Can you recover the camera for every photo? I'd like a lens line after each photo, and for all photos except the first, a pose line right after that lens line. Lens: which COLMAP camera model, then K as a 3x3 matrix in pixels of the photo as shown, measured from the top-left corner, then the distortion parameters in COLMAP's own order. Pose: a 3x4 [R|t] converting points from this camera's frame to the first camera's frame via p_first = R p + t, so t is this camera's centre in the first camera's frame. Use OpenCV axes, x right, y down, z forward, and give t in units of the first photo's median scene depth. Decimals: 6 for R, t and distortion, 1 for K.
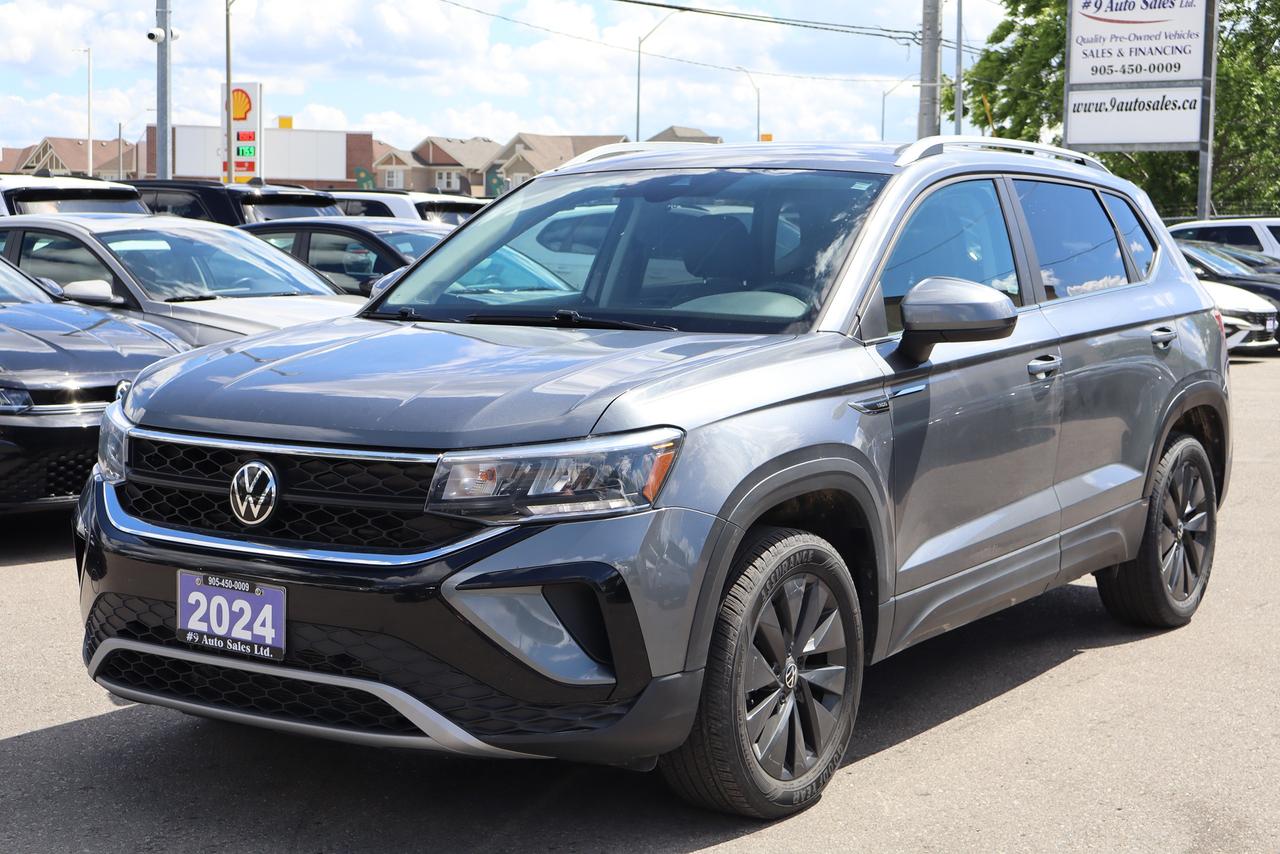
lens RADIAL K [[2095.1, 0, 639.3], [0, 2095.1, 426.4], [0, 0, 1]] dist [-0.041289, 0.000000]
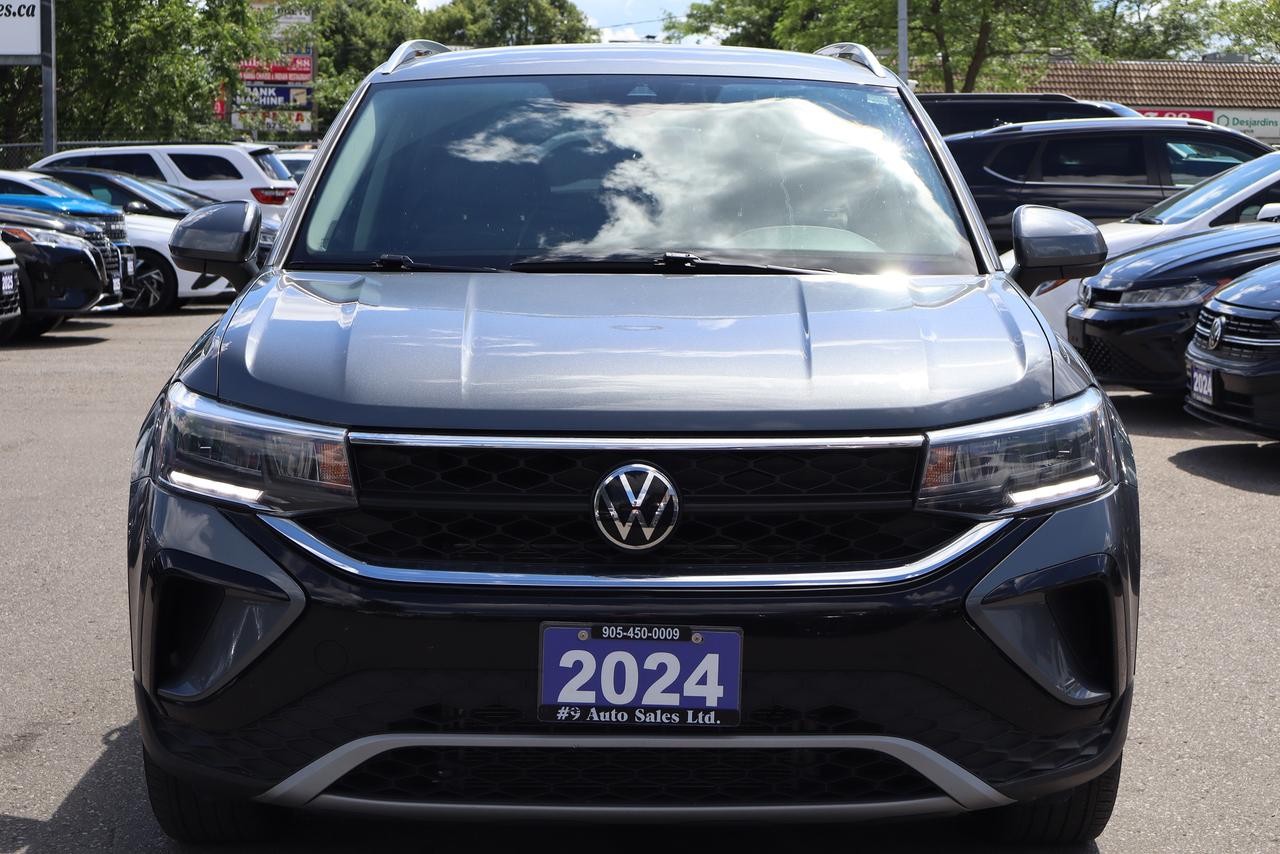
lens RADIAL K [[2428.0, 0, 640.1], [0, 2428.0, 427.3], [0, 0, 1]] dist [0.006080, 0.000000]
pose [[0.820652, -0.062390, 0.568013, -0.671627], [0.053517, 0.998044, 0.032304, -0.023822], [-0.568917, 0.003888, 0.822386, 0.300598]]
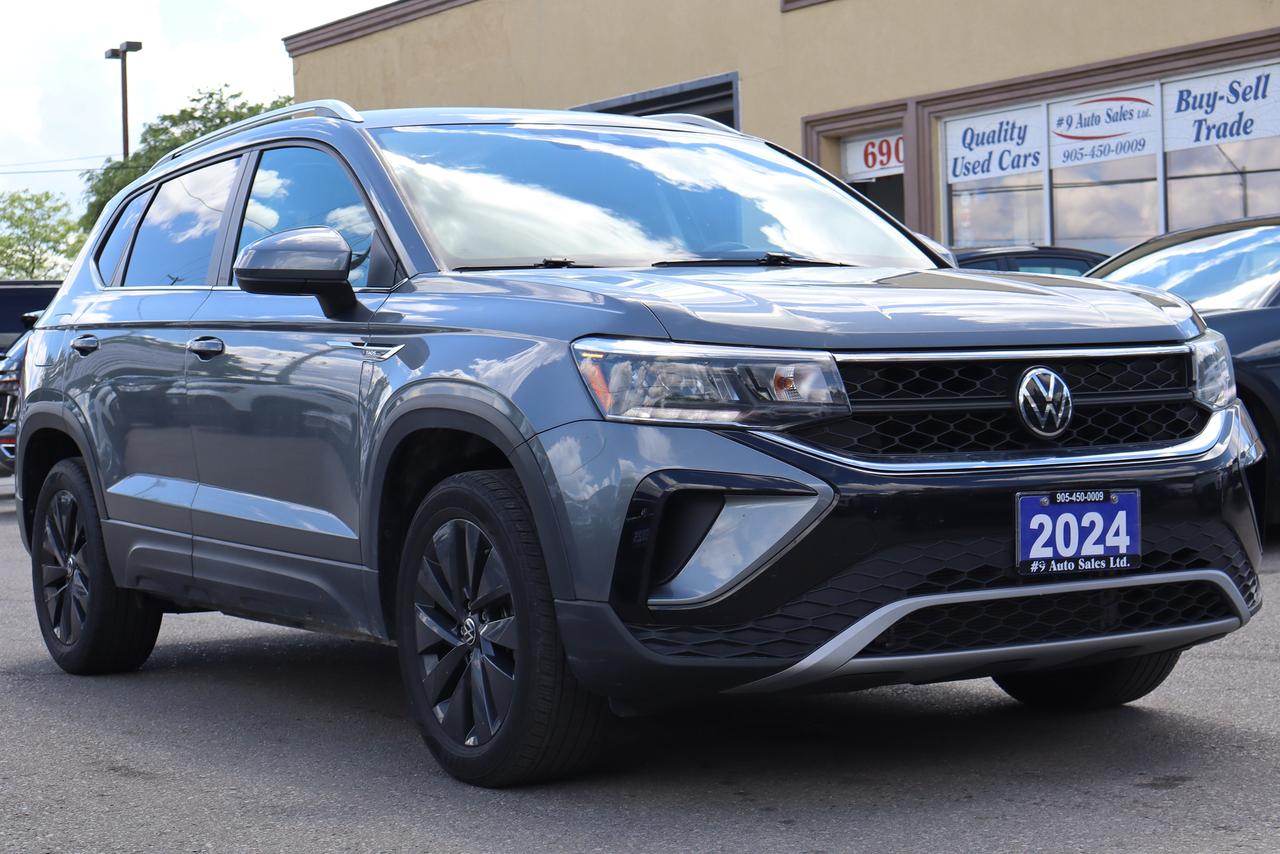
lens RADIAL K [[2428.0, 0, 640.5], [0, 2428.0, 427.1], [0, 0, 1]] dist [0.006080, 0.000000]
pose [[0.408624, -0.035722, 0.912004, -1.238854], [0.123815, 0.992166, -0.016614, 0.038542], [-0.904266, 0.119708, 0.409846, 0.731598]]
